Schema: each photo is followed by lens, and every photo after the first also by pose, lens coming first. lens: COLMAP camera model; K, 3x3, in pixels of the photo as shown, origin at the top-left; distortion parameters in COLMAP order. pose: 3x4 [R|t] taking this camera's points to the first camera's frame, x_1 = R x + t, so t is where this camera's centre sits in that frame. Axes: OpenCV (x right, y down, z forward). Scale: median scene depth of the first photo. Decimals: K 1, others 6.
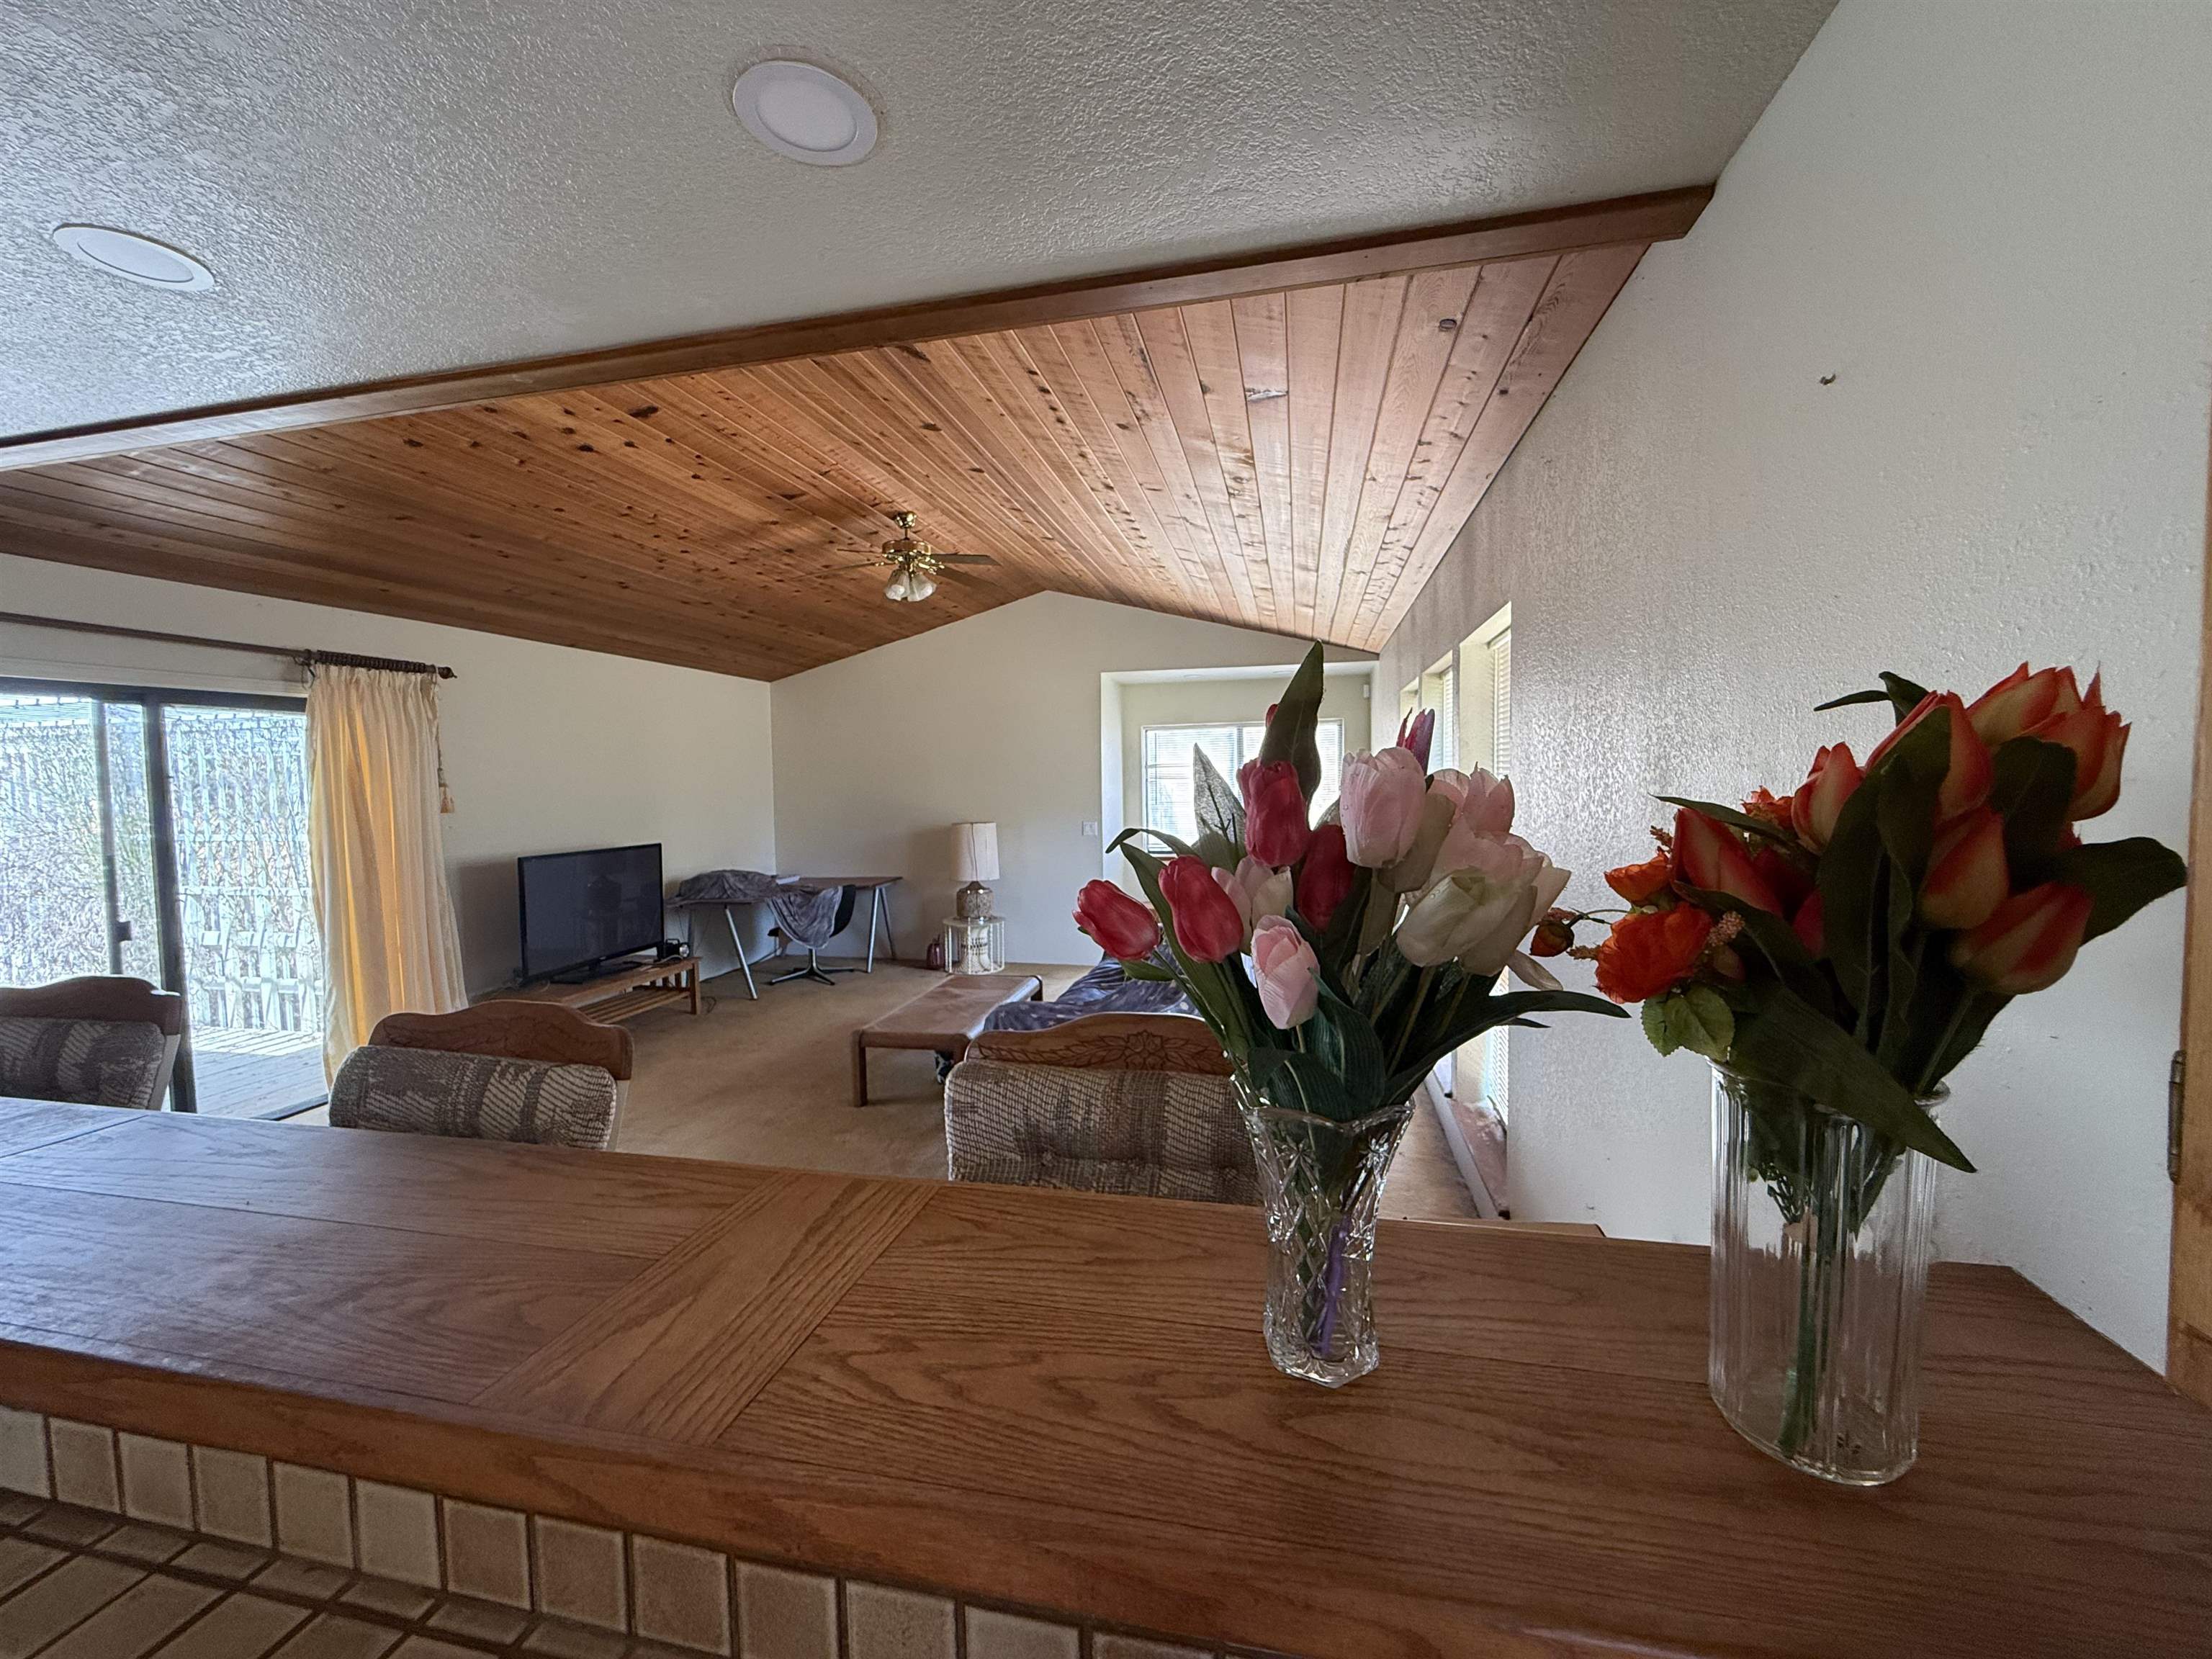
lens RADIAL K [[886.0, 0, 1102.6], [0, 886.0, 827.3], [0, 0, 1]] dist [0.000856, 0.001452]
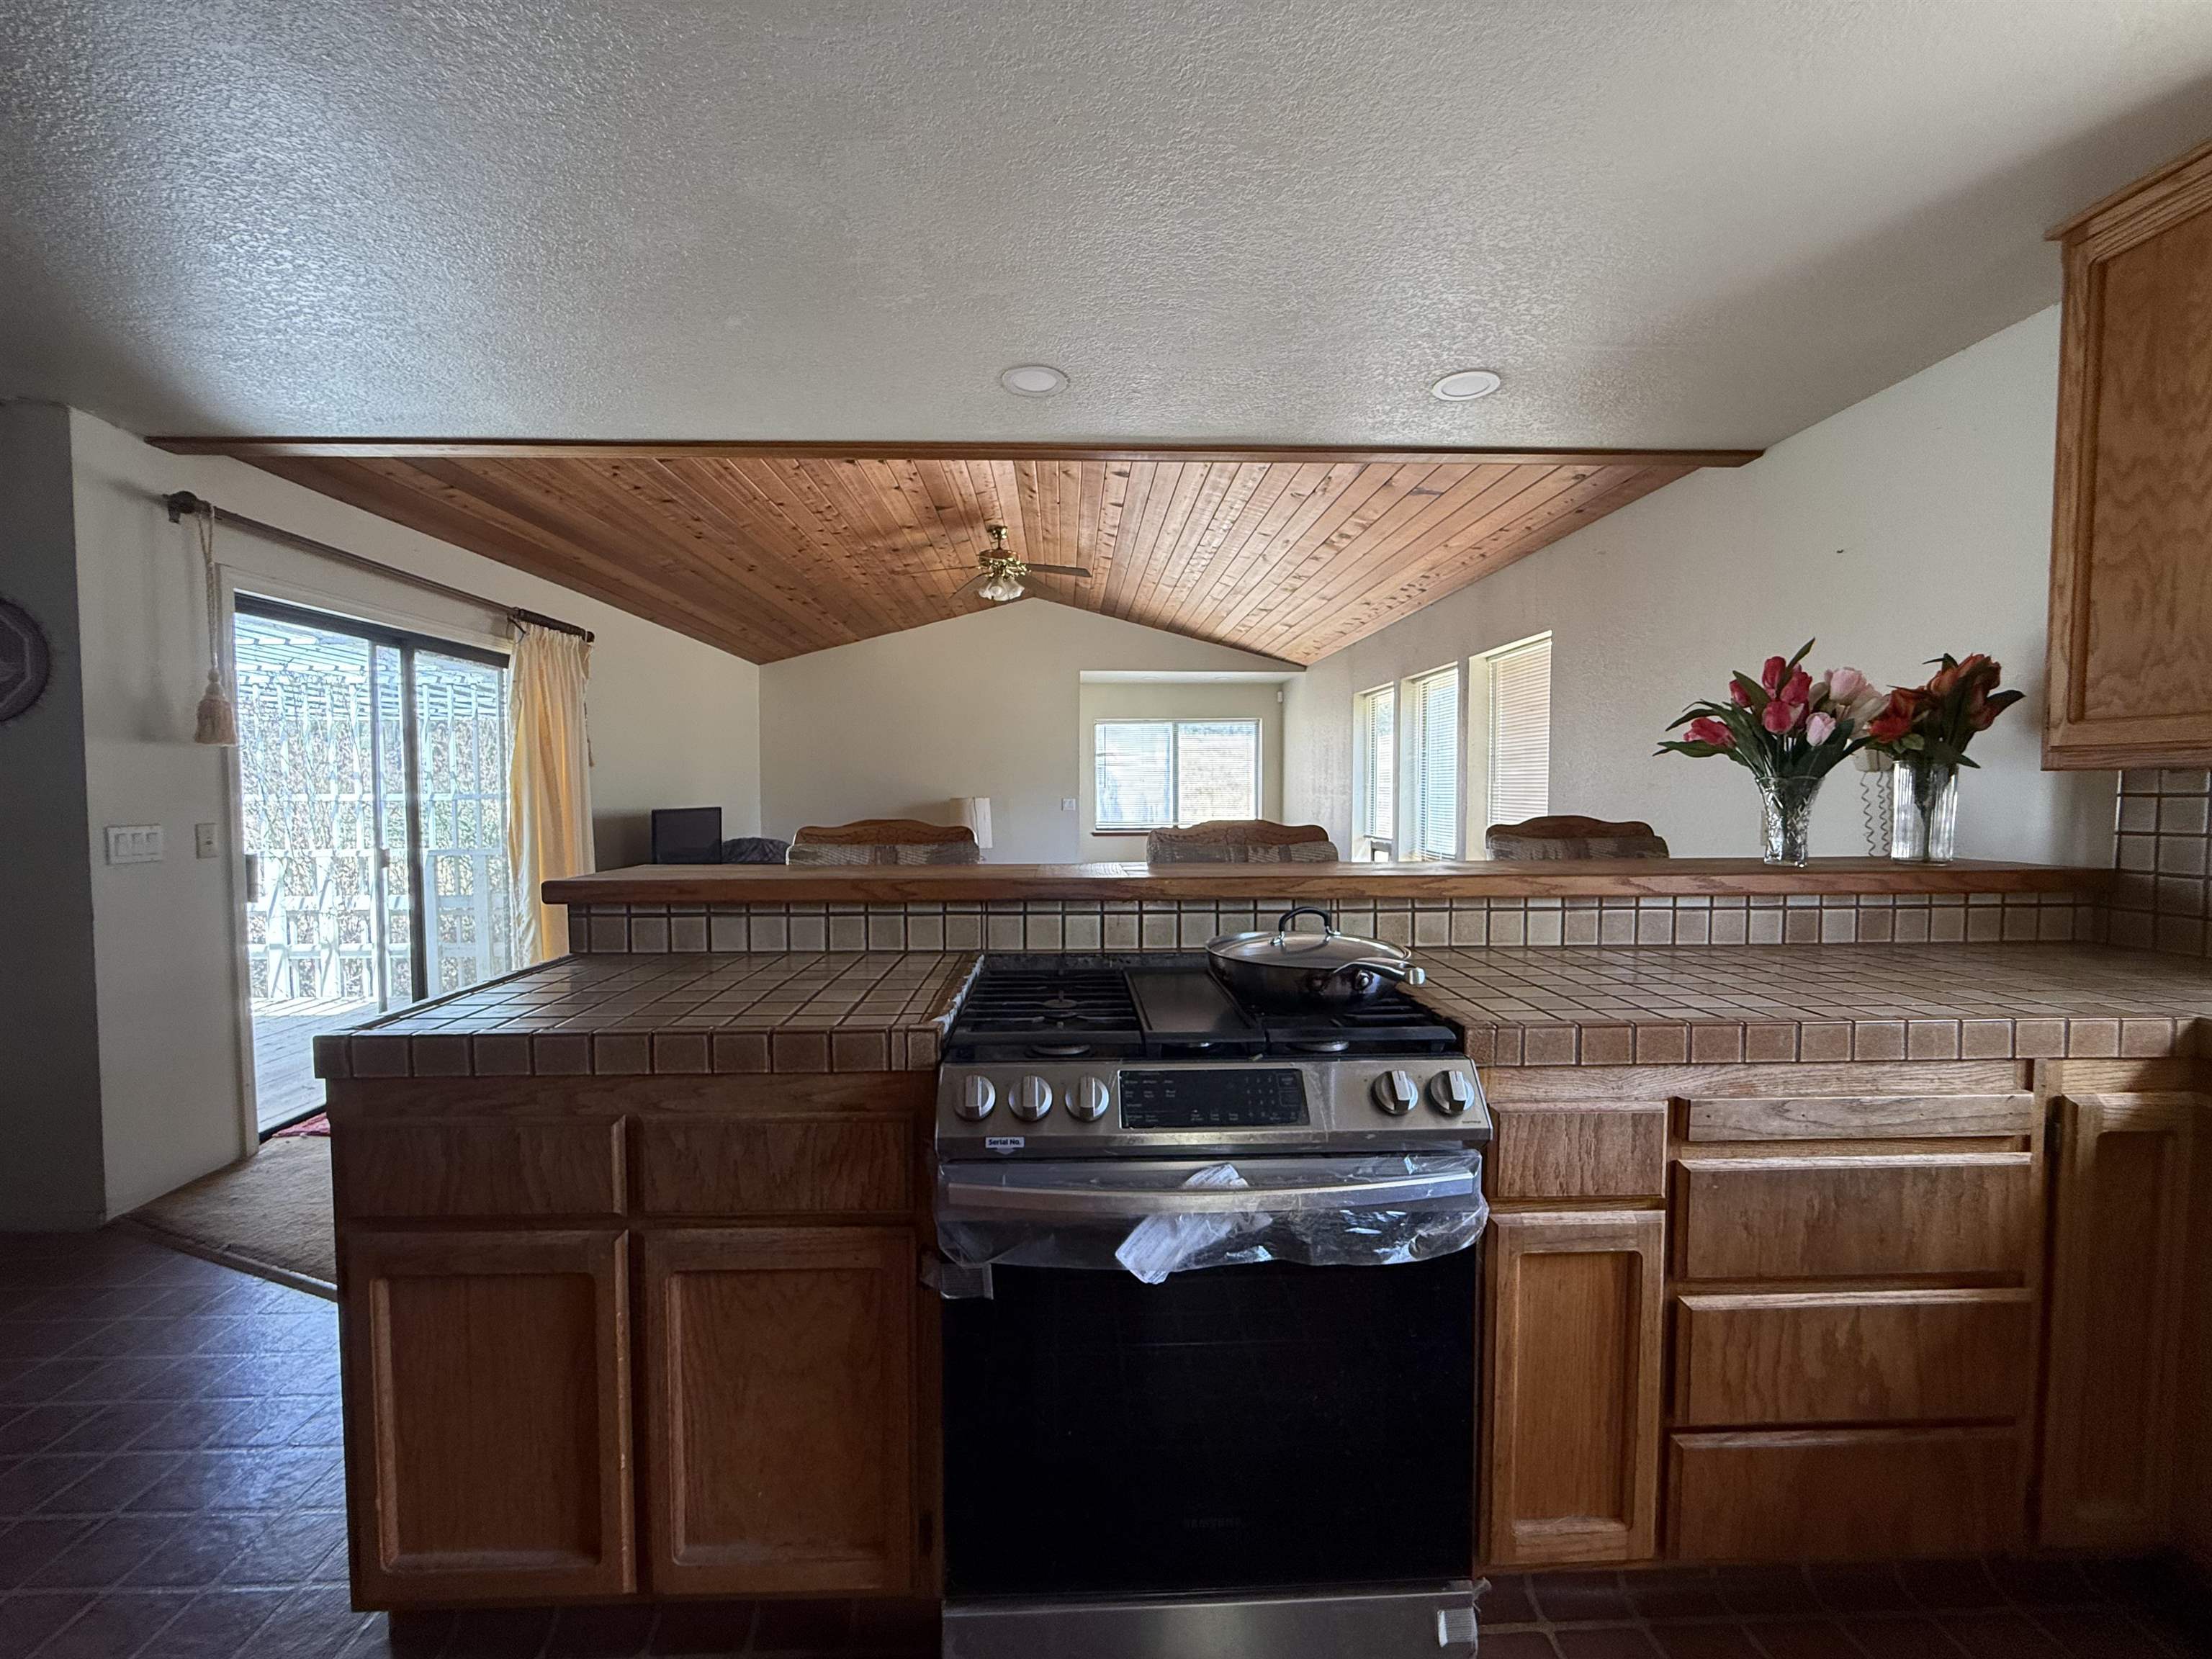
lens RADIAL K [[886.0, 0, 1102.0], [0, 886.0, 831.4], [0, 0, 1]] dist [0.000856, 0.001452]
pose [[0.966909, 0.003007, 0.255103, -0.410153], [-0.000643, 0.999956, -0.009349, 0.071572], [-0.255120, 0.008875, 0.966869, -0.201425]]
